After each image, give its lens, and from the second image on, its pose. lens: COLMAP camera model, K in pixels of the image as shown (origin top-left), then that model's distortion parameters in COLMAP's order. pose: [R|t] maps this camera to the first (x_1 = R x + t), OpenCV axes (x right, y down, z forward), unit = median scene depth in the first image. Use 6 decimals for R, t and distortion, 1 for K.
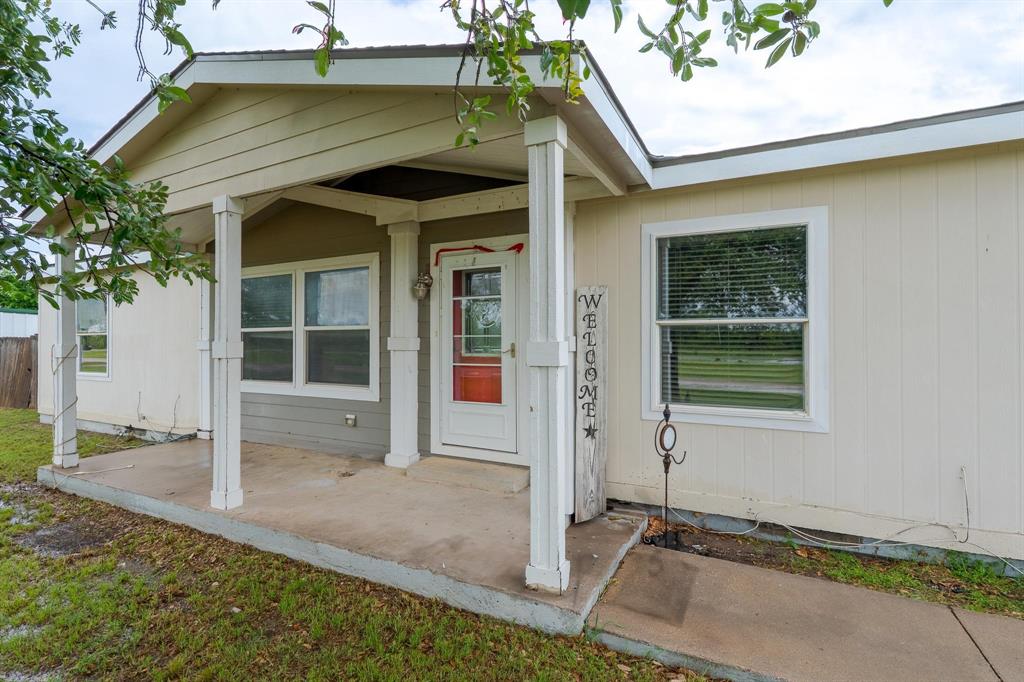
lens RADIAL K [[472.4, 0, 511.6], [0, 472.4, 340.5], [0, 0, 1]] dist [0.002950, 0.001730]
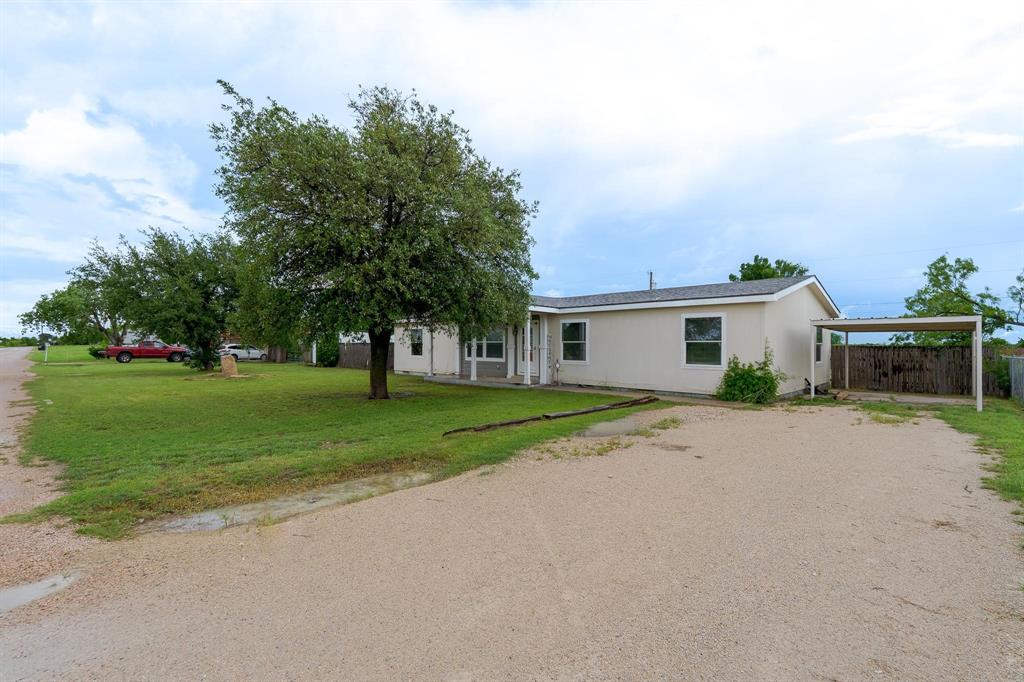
lens RADIAL K [[472.4, 0, 509.0], [0, 472.4, 342.1], [0, 0, 1]] dist [0.002950, 0.001730]
pose [[0.955576, 0.002856, -0.294730, 0.916399], [-0.002400, 0.999995, 0.001909, -0.038636], [0.294734, -0.001117, 0.955579, -2.767821]]
